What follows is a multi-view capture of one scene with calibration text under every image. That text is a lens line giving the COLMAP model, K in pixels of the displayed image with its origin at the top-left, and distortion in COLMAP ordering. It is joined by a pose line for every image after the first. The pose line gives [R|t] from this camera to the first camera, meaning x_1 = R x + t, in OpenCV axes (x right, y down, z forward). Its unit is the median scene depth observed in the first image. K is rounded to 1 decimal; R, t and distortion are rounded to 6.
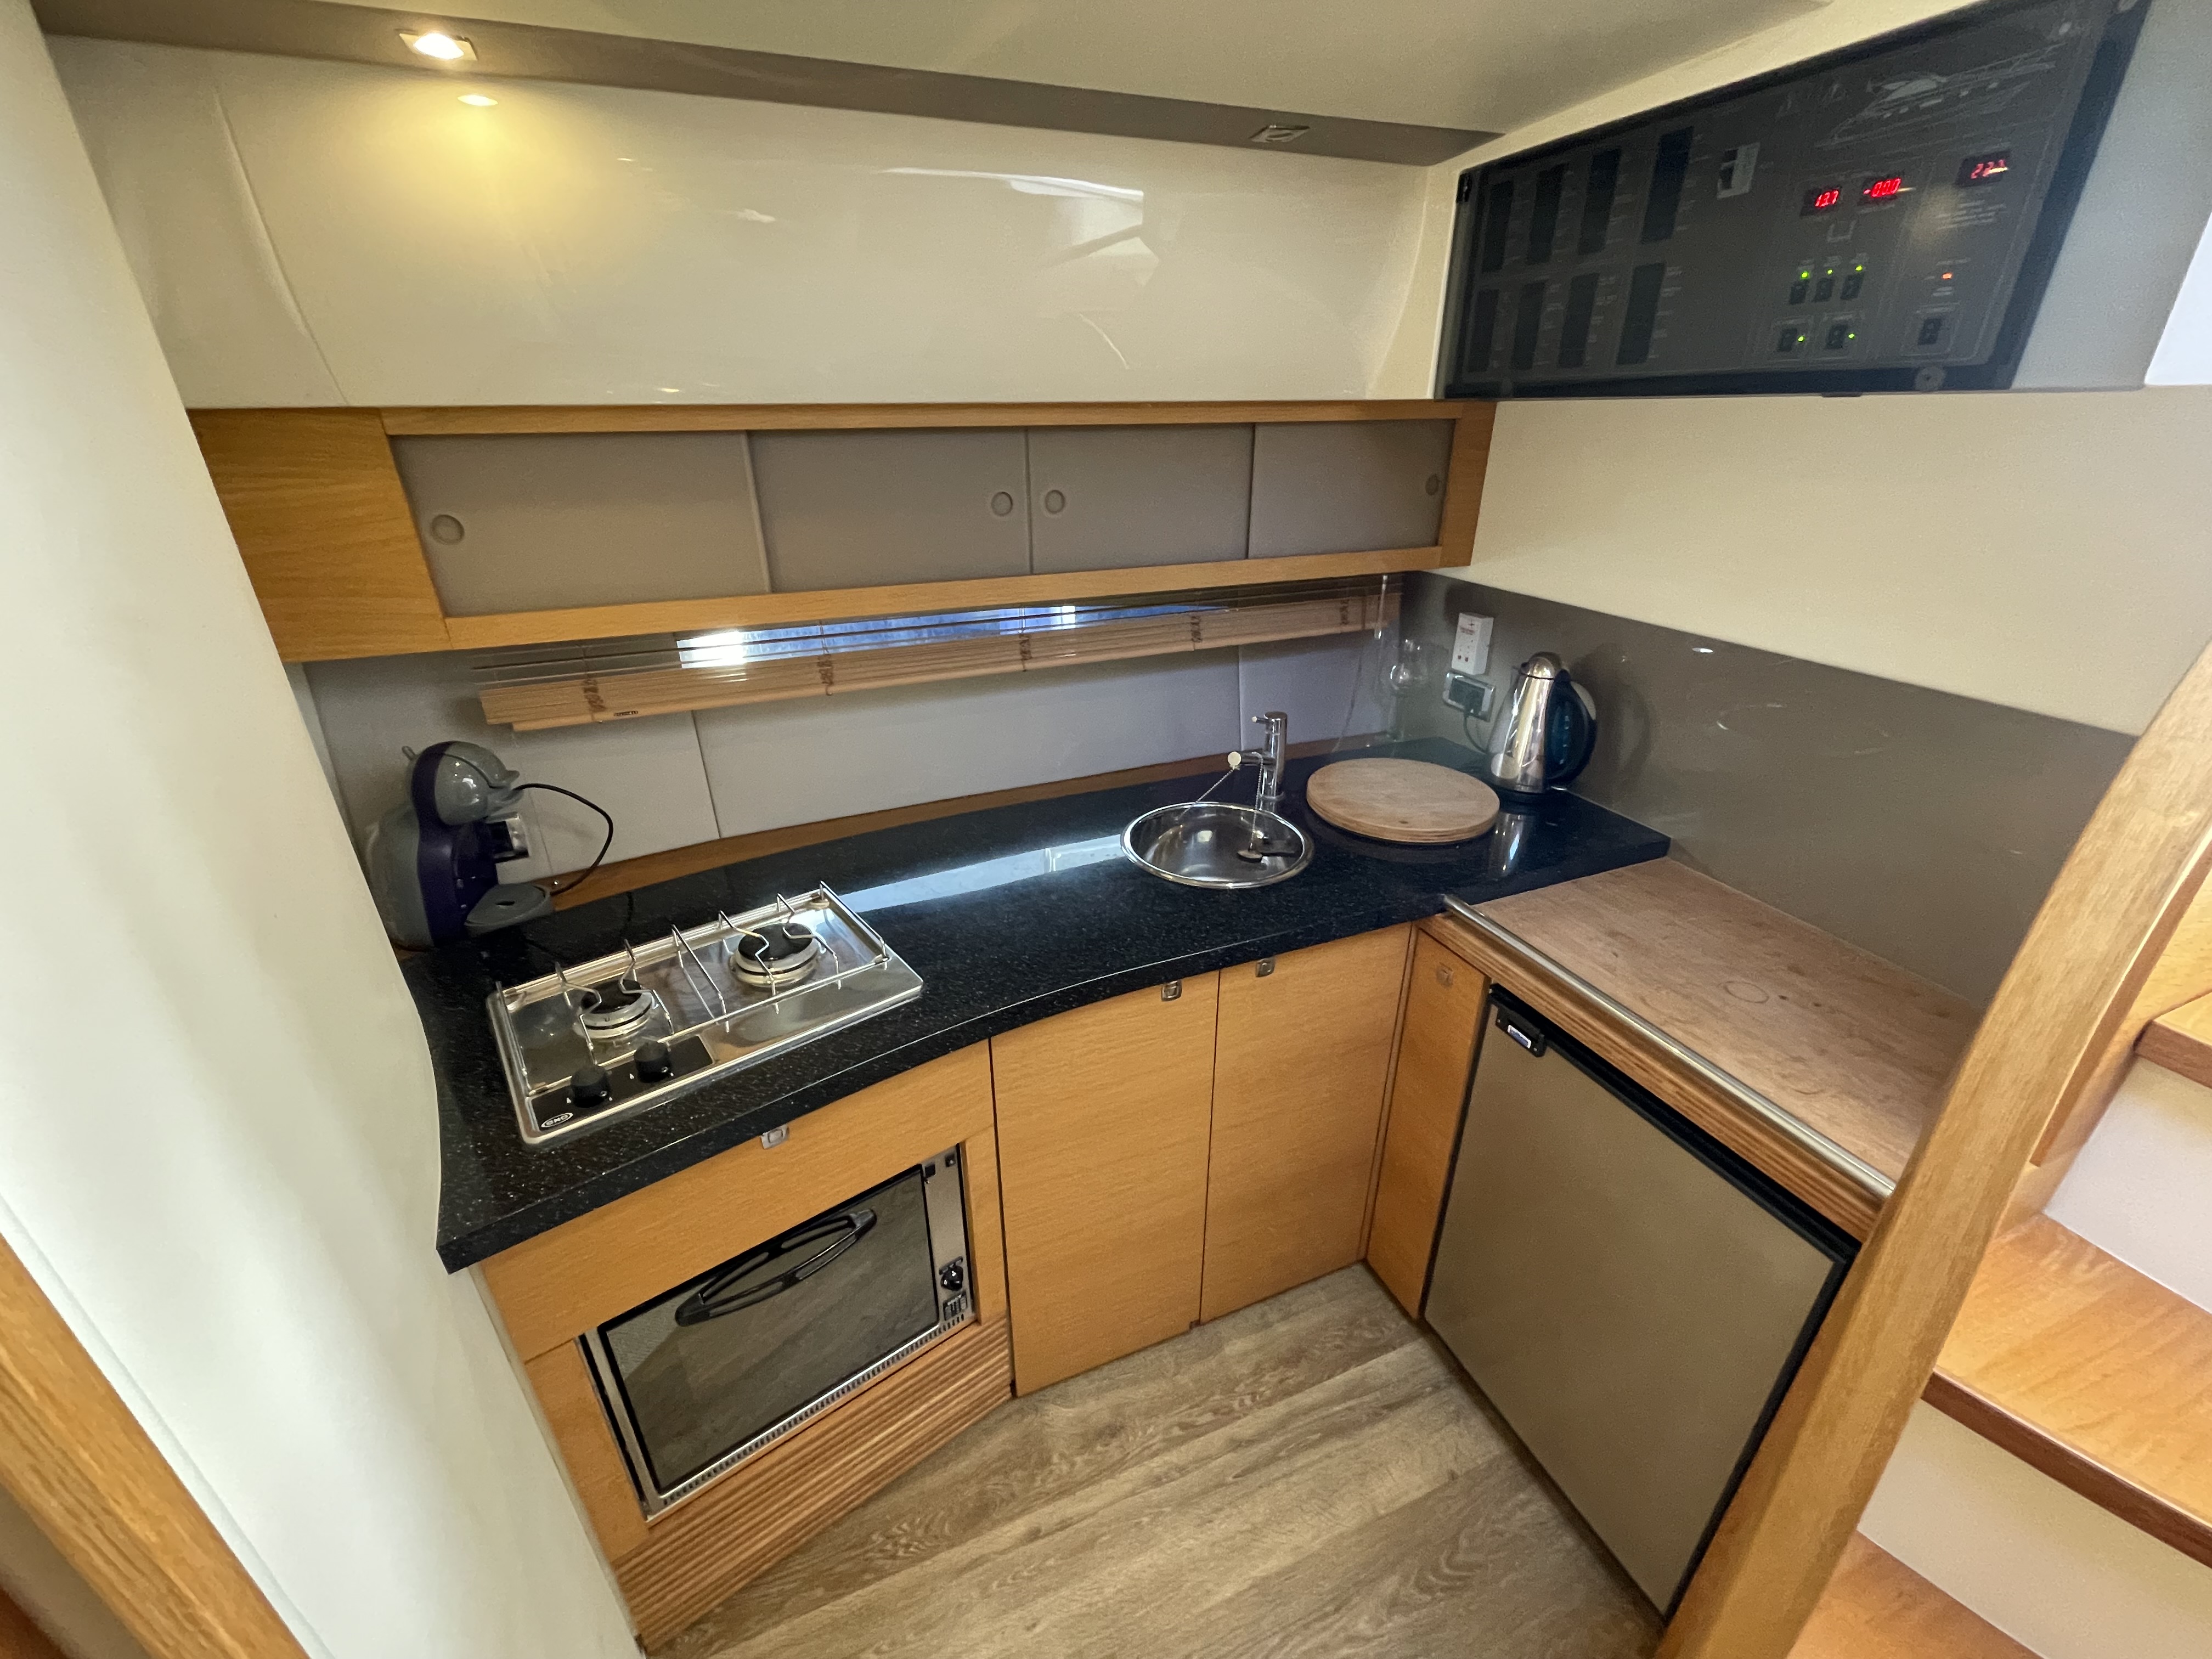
lens RADIAL K [[893.8, 0, 1103.7], [0, 893.8, 827.1], [0, 0, 1]] dist [-0.001221, -0.000893]
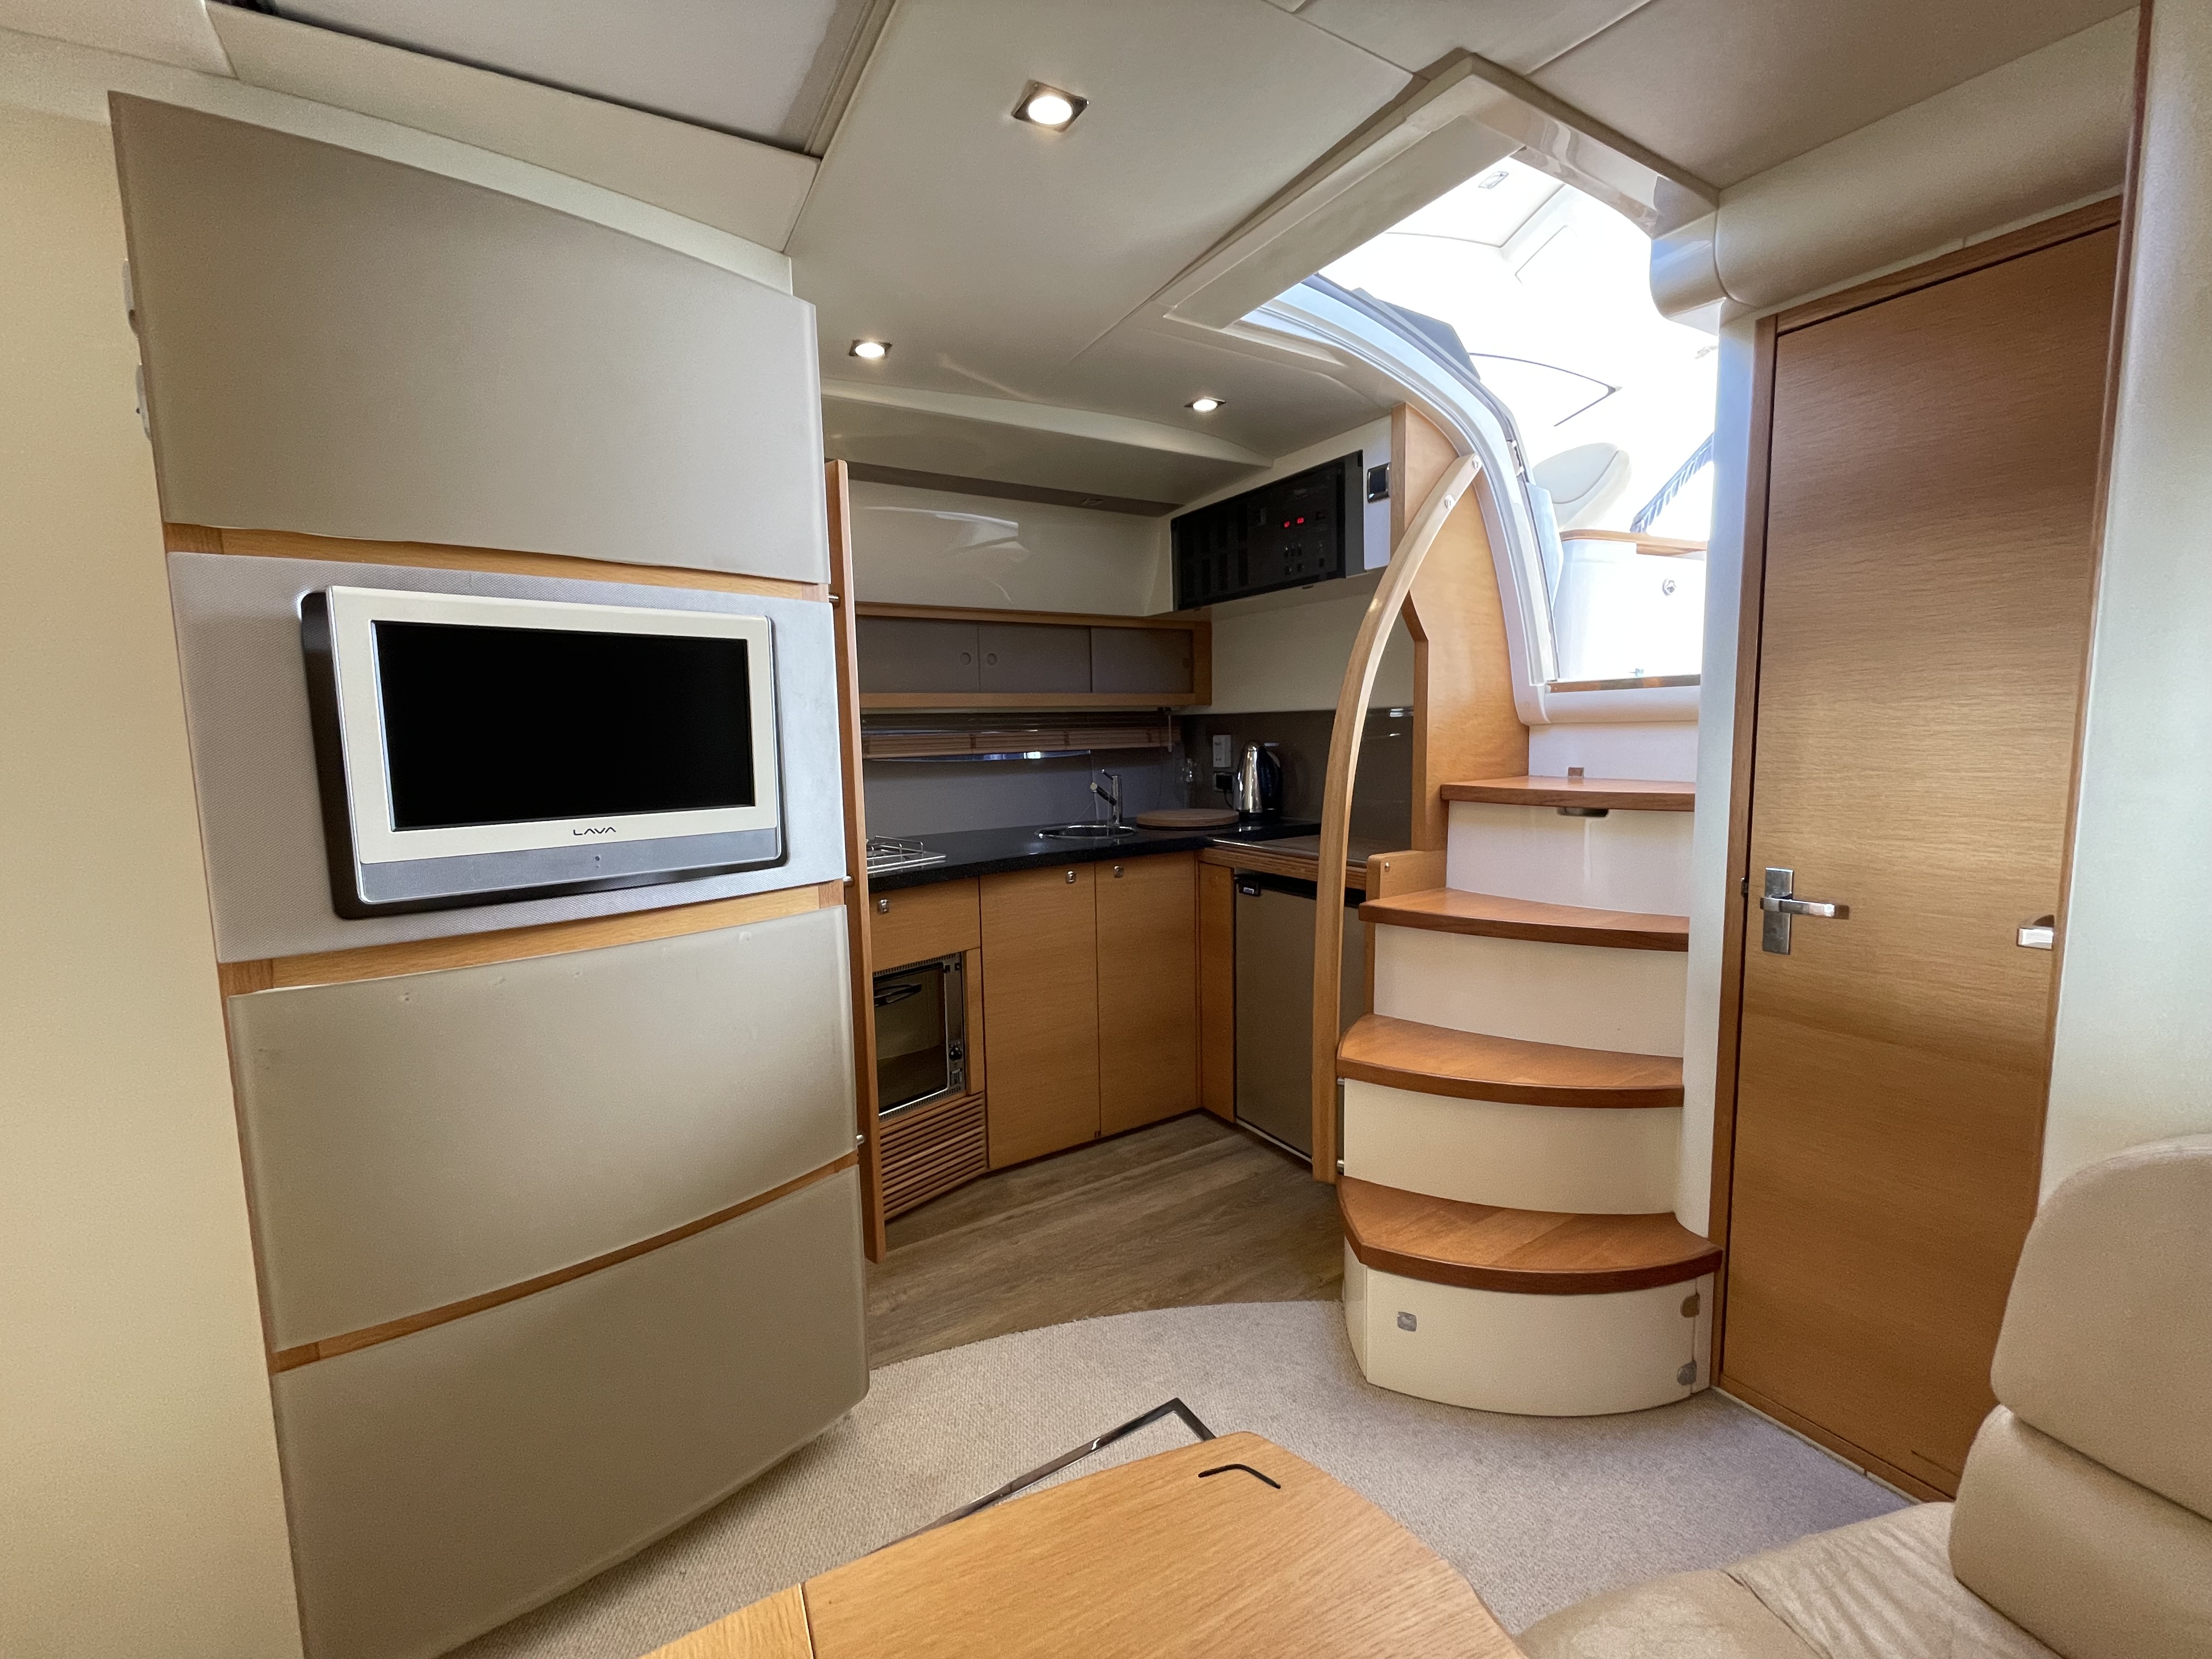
lens RADIAL K [[893.8, 0, 1101.8], [0, 893.8, 822.8], [0, 0, 1]] dist [-0.001221, -0.000893]
pose [[0.985984, -0.031069, 0.163922, -0.143095], [0.082477, 0.944826, -0.317020, 0.584654], [-0.145028, 0.326096, 0.934146, -0.705057]]
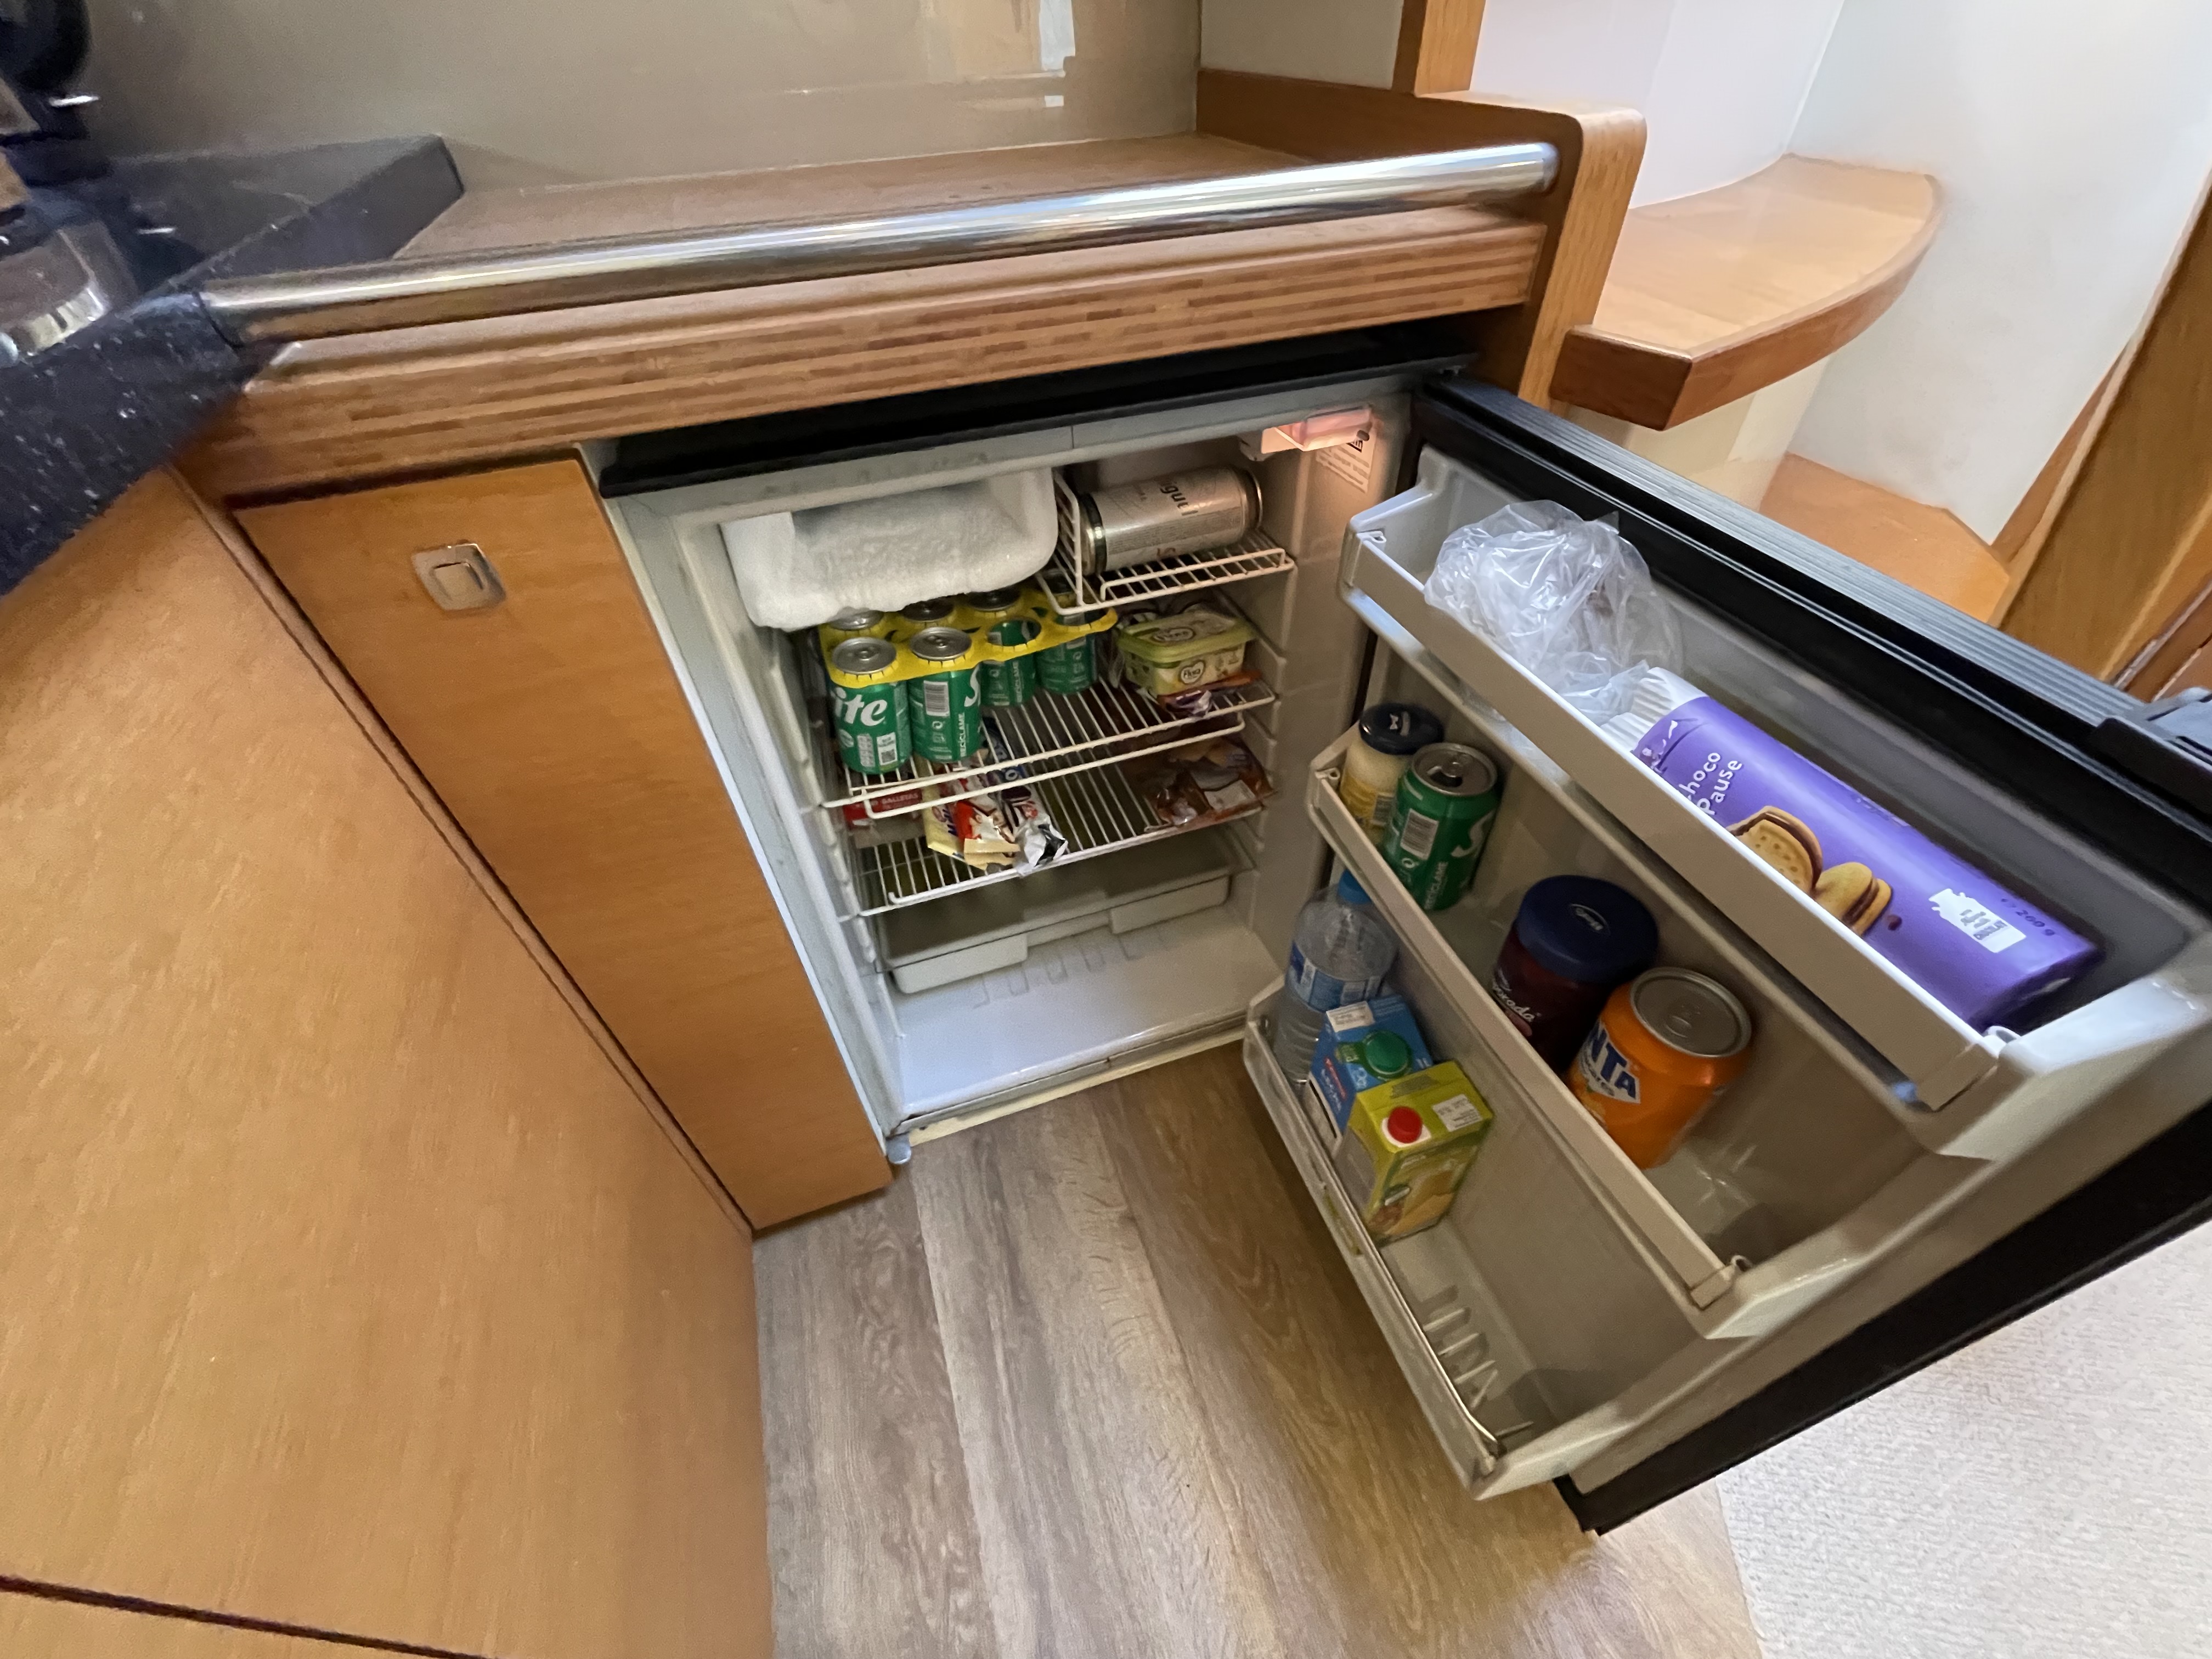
lens RADIAL K [[893.8, 0, 1102.2], [0, 893.8, 823.1], [0, 0, 1]] dist [-0.001221, -0.000893]
pose [[0.063447, -0.675413, 0.734705, 0.100020], [0.454750, 0.674884, 0.581149, 0.135371], [-0.888356, 0.297235, 0.349964, 0.669984]]
